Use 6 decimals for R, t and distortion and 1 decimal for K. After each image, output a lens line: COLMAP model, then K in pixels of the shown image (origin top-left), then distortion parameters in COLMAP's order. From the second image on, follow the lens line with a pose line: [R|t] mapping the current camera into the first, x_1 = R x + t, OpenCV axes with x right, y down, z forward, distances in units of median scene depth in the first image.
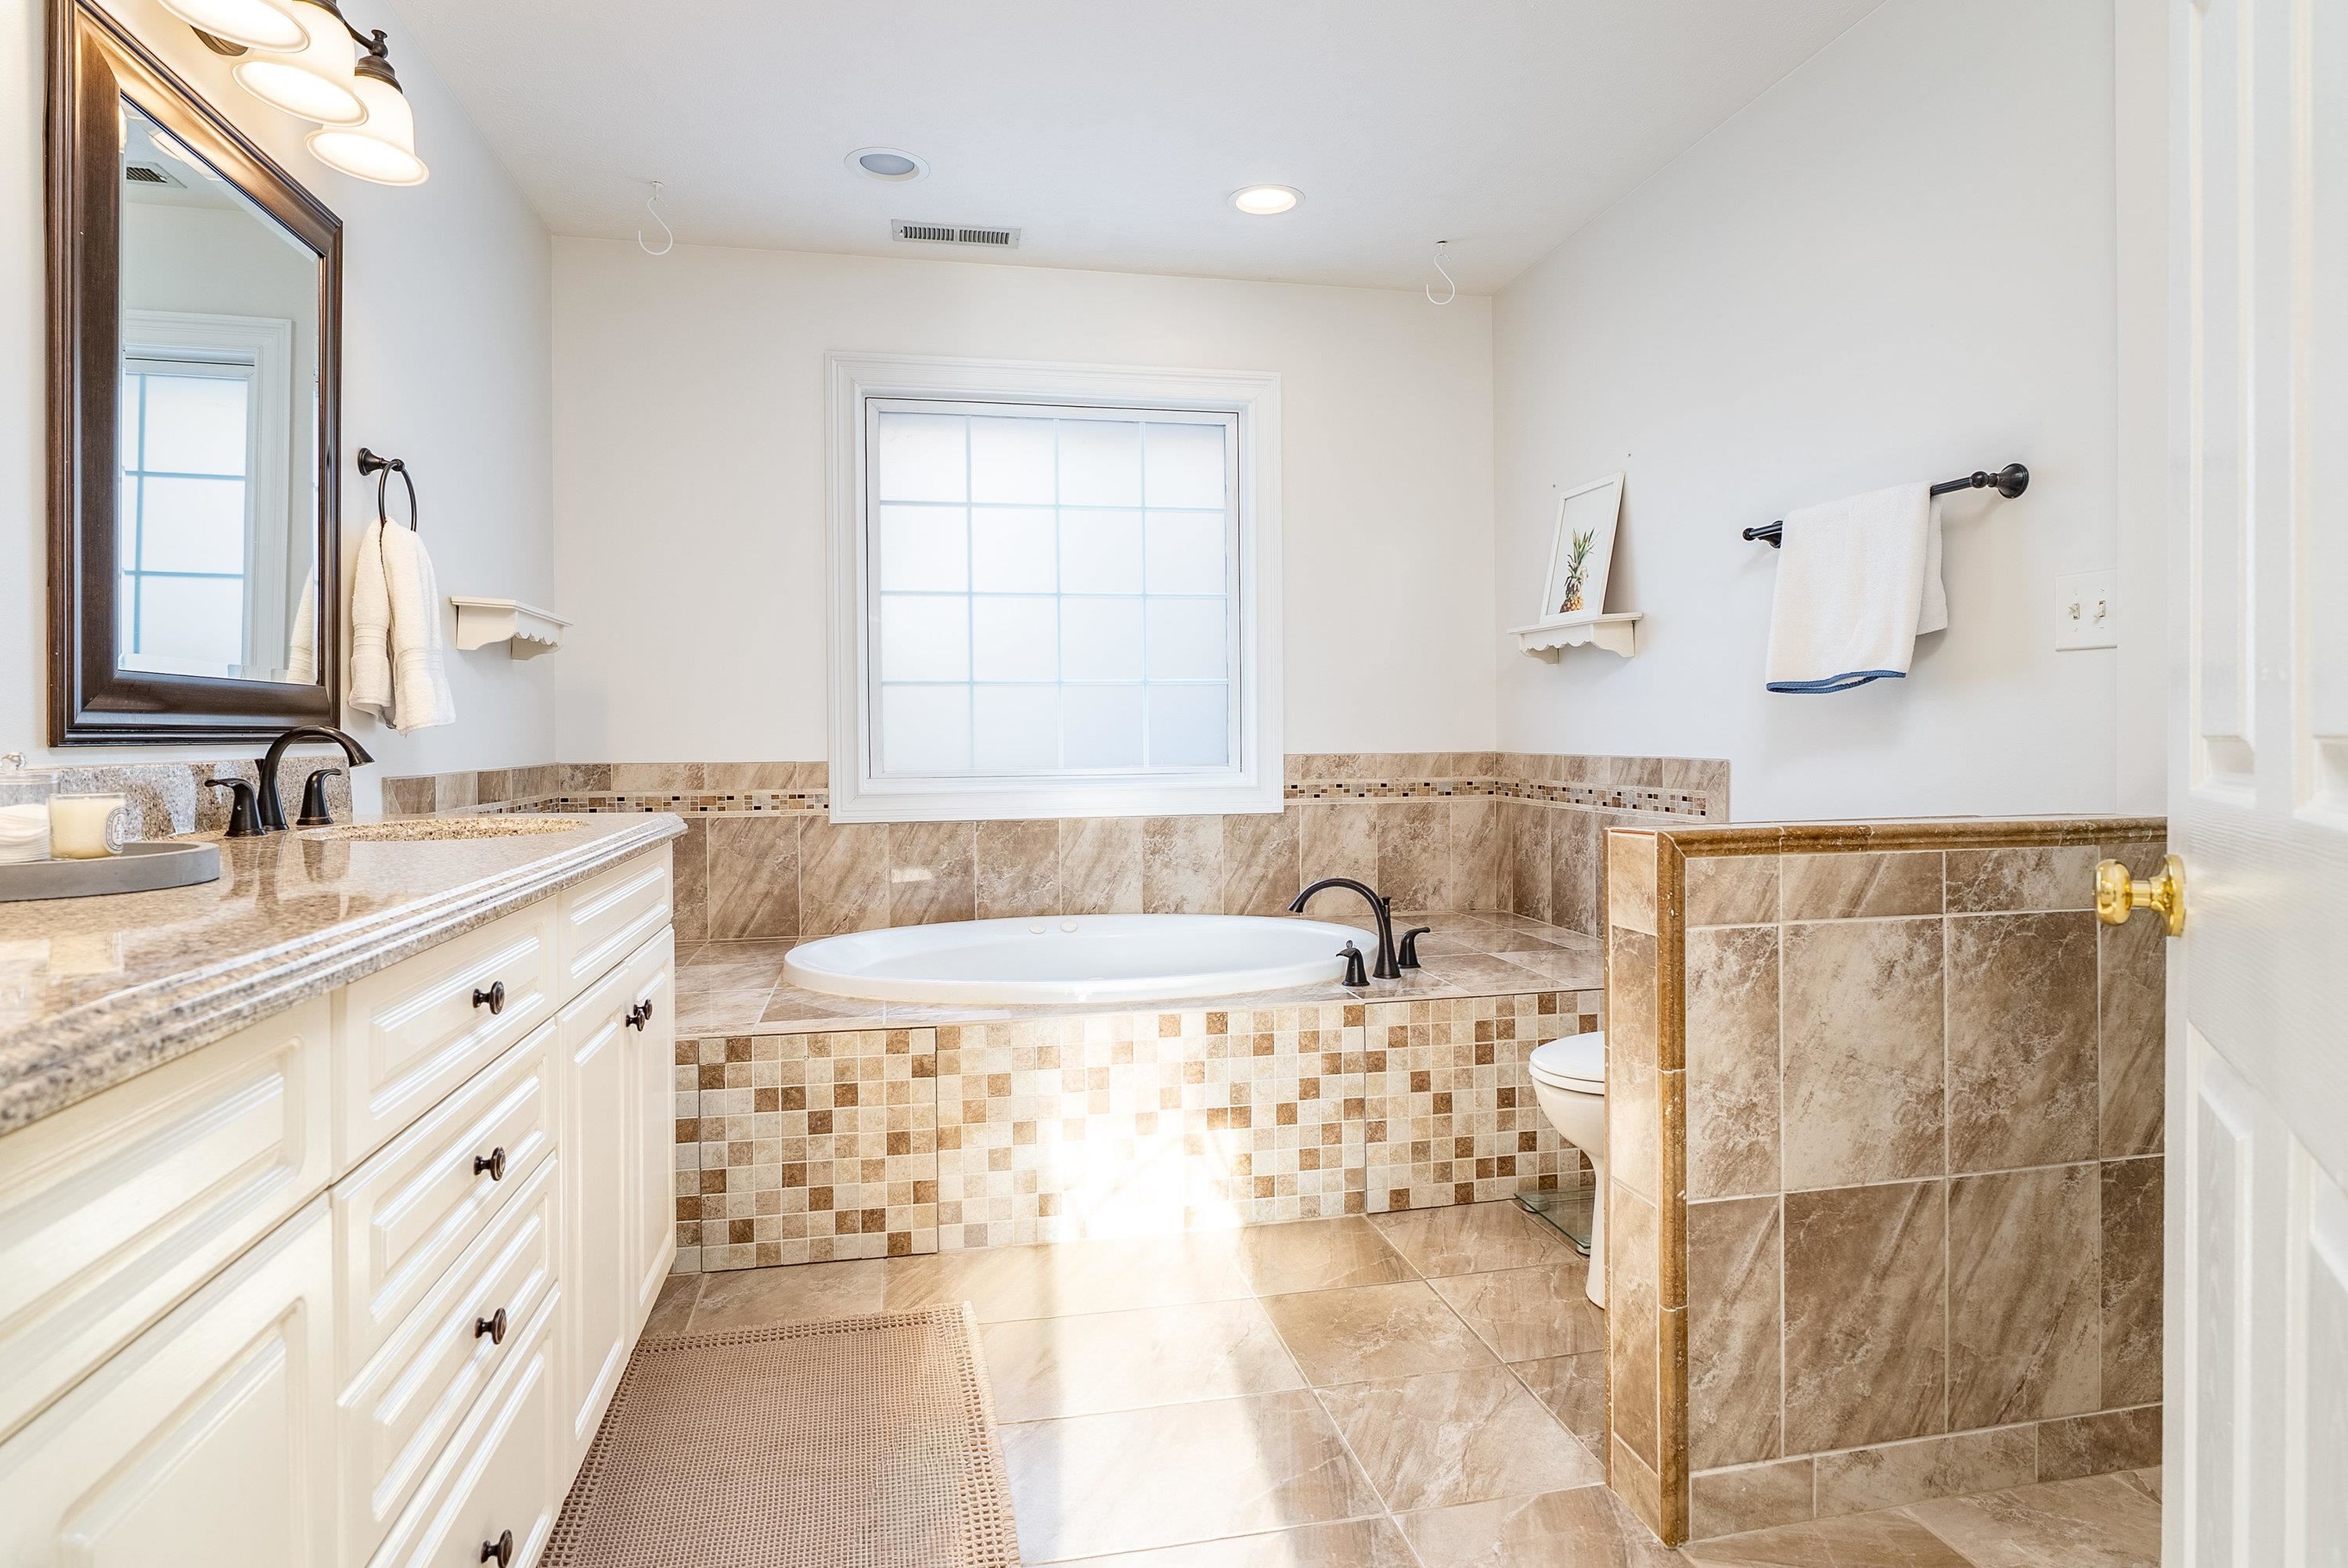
lens RADIAL K [[1238.6, 0, 1168.8], [0, 1238.6, 738.3], [0, 0, 1]] dist [-0.000624, 0.000110]
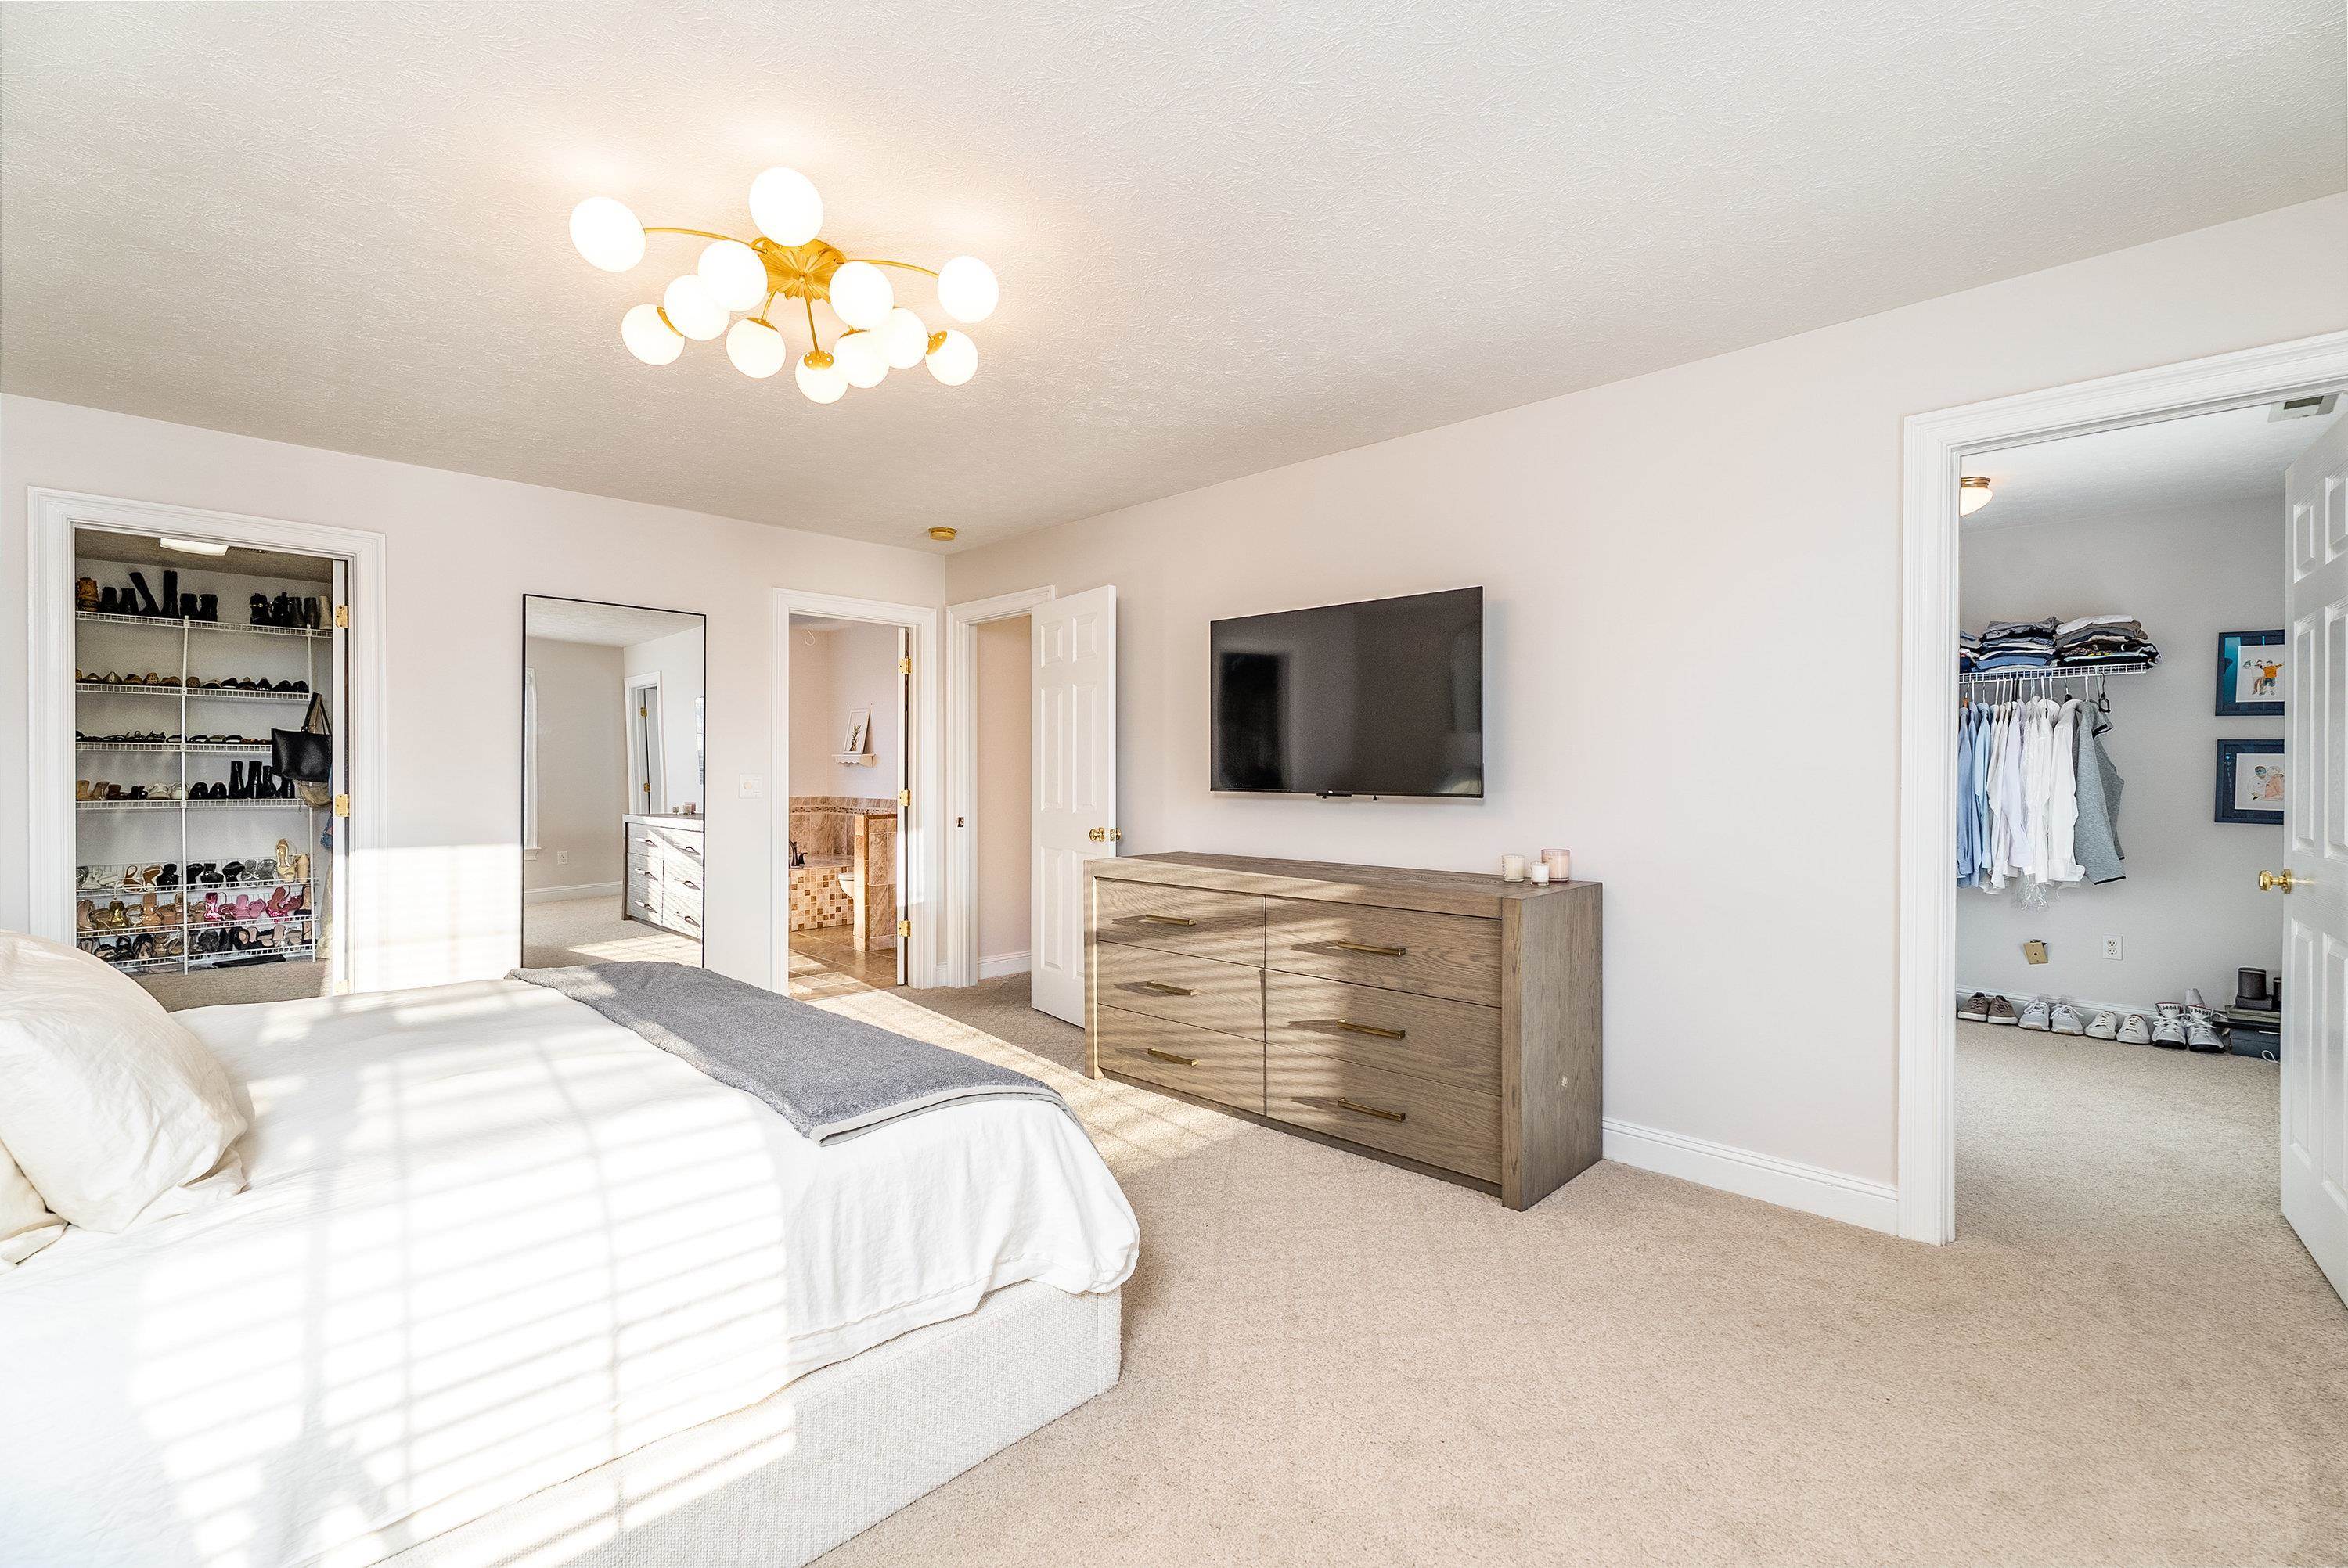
lens RADIAL K [[1060.0, 0, 1174.6], [0, 1060.0, 778.7], [0, 0, 1]] dist [0.003922, -0.002984]
pose [[0.831949, 0.001762, 0.554849, -0.584286], [-0.005001, 0.999978, 0.004324, -0.060842], [-0.554829, -0.006372, 0.831940, -2.021241]]
